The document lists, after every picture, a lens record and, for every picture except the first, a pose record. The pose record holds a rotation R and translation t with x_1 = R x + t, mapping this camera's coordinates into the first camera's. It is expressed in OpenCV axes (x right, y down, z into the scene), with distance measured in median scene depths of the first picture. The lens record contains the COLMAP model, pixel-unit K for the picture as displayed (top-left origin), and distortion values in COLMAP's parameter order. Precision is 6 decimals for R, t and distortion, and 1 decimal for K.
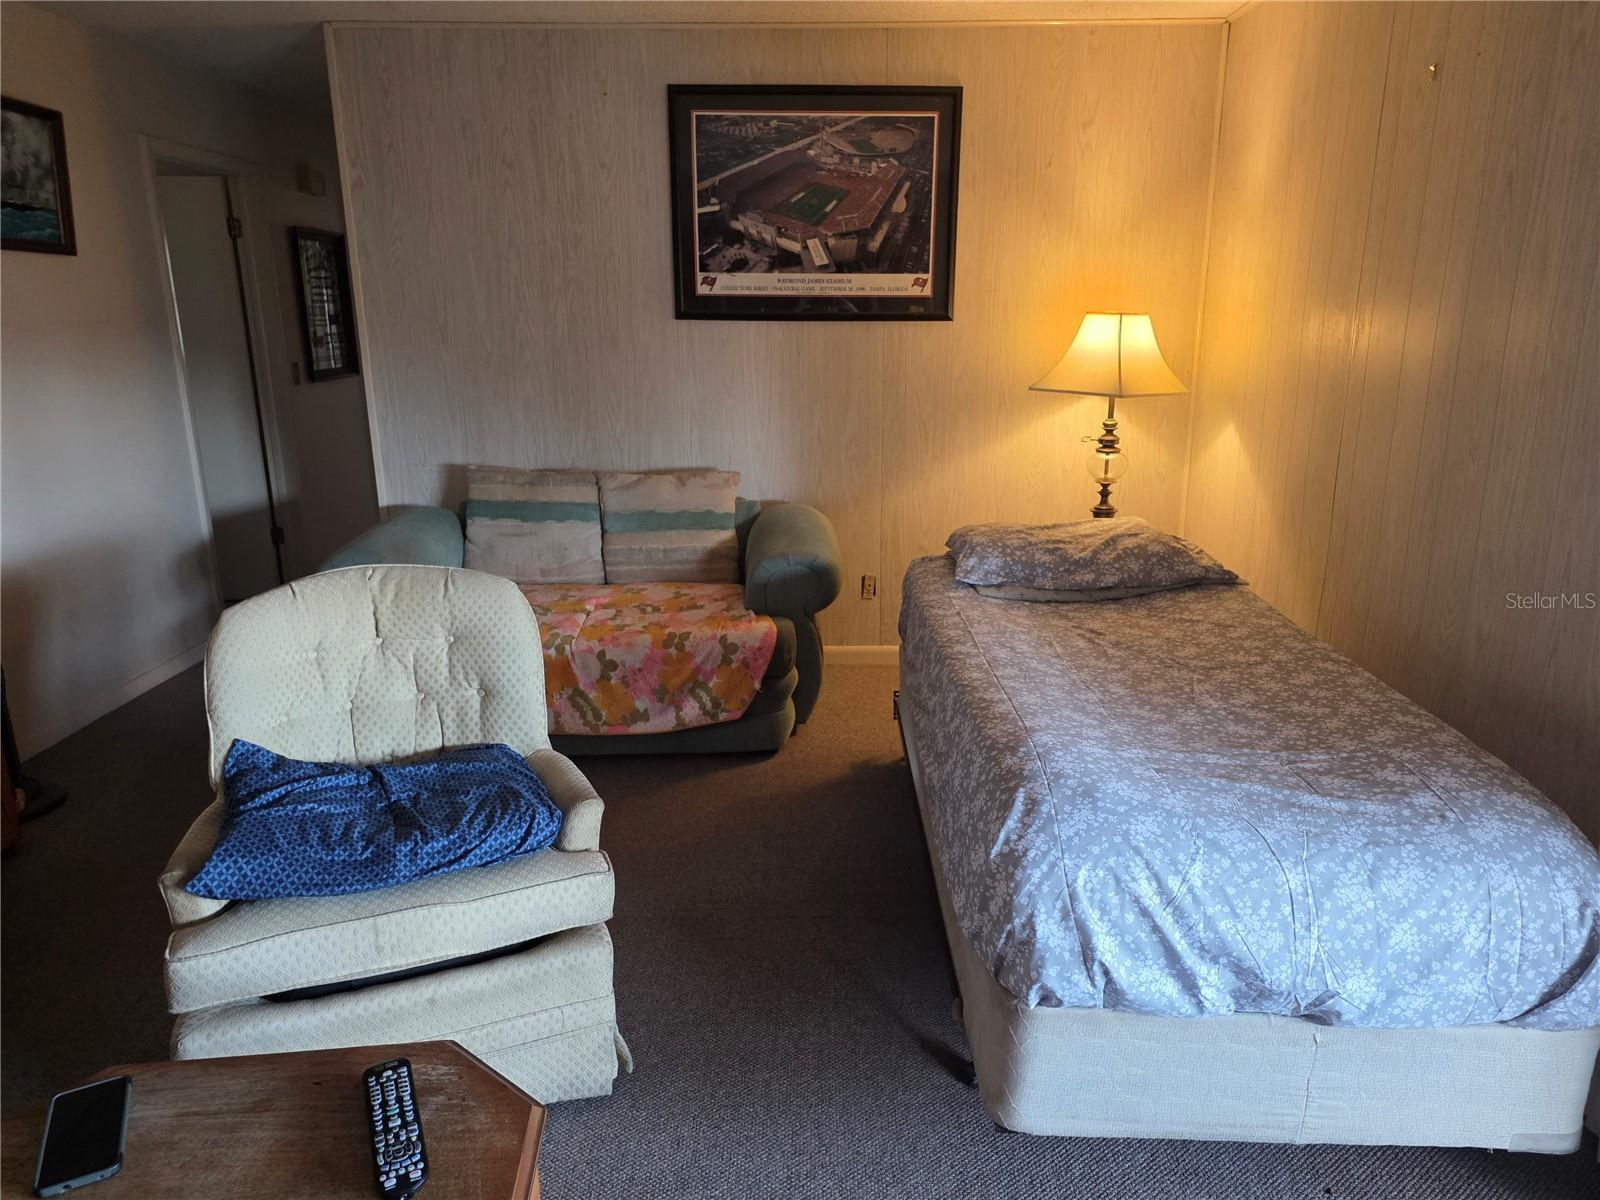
lens RADIAL K [[1052.6, 0, 805.4], [0, 1052.6, 598.6], [0, 0, 1]] dist [0.074035, -0.063277]
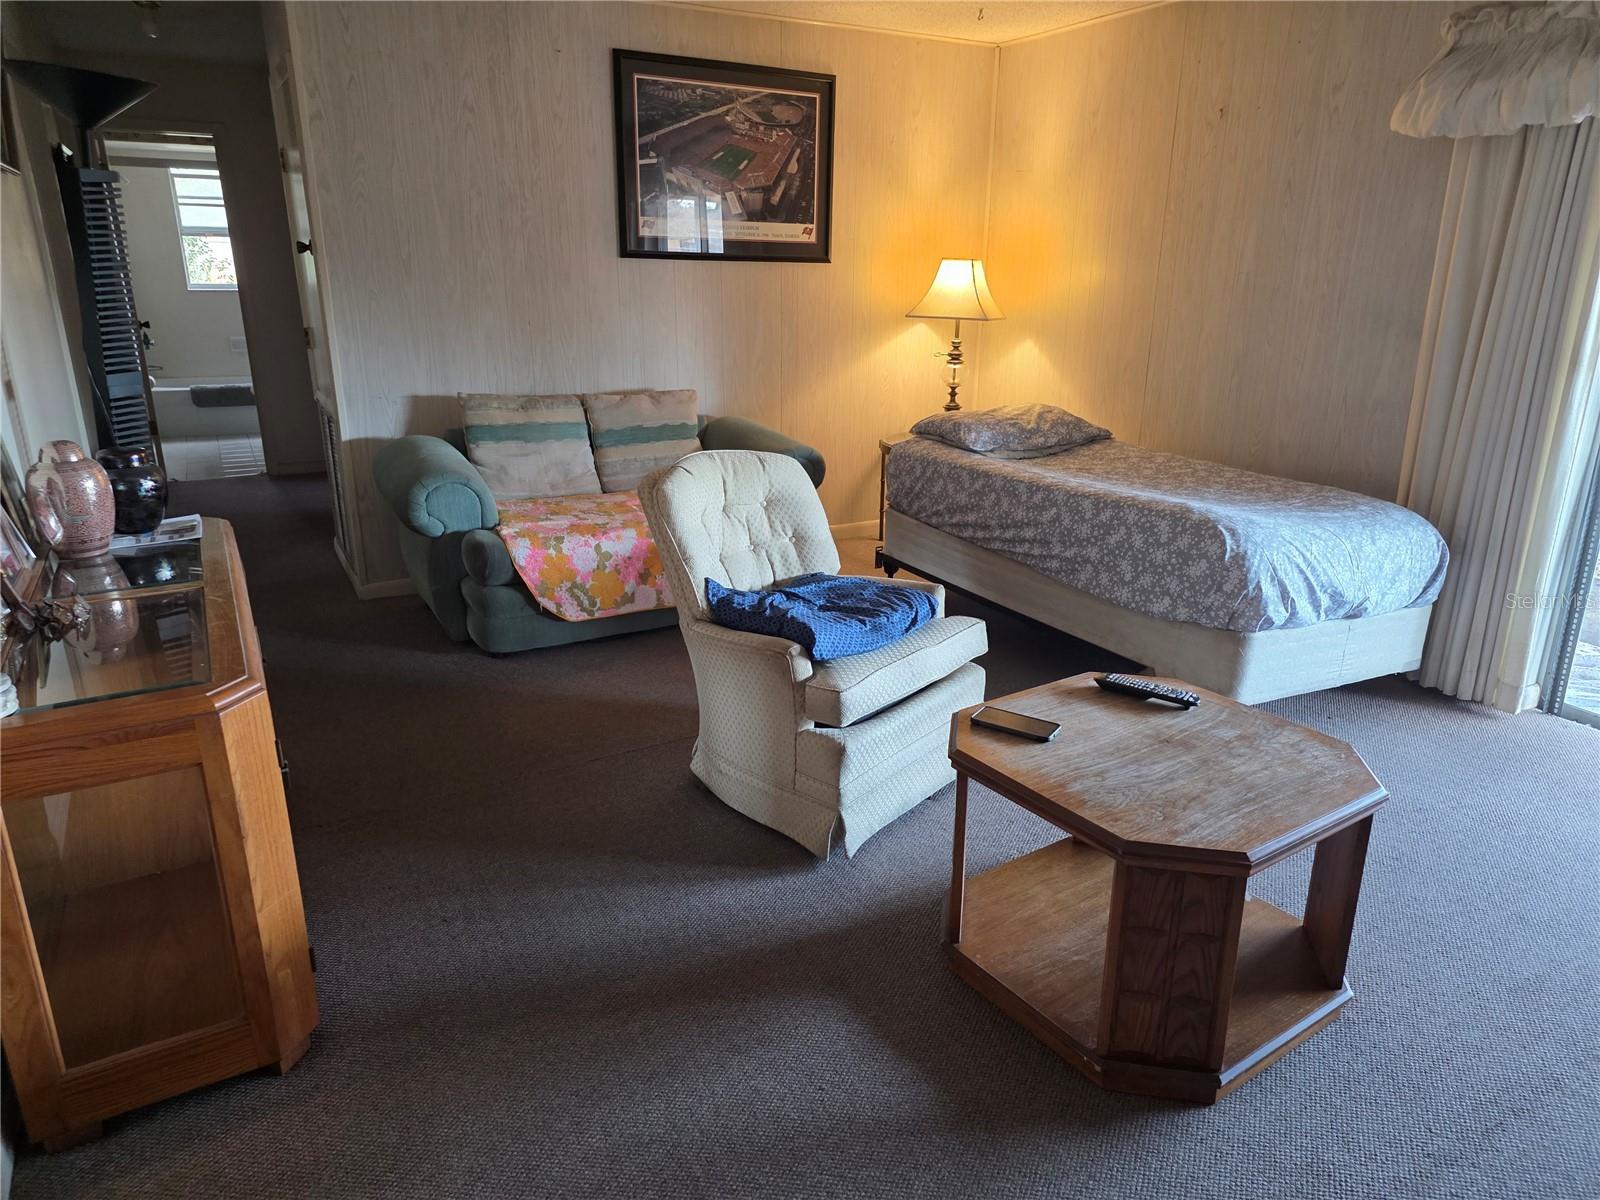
lens RADIAL K [[1052.6, 0, 799.5], [0, 1052.6, 608.0], [0, 0, 1]] dist [0.074035, -0.063277]
pose [[0.876521, -0.137130, 0.461417, -0.558149], [0.111043, 0.990312, 0.083374, 0.038462], [-0.468380, -0.021842, 0.883257, -0.117787]]
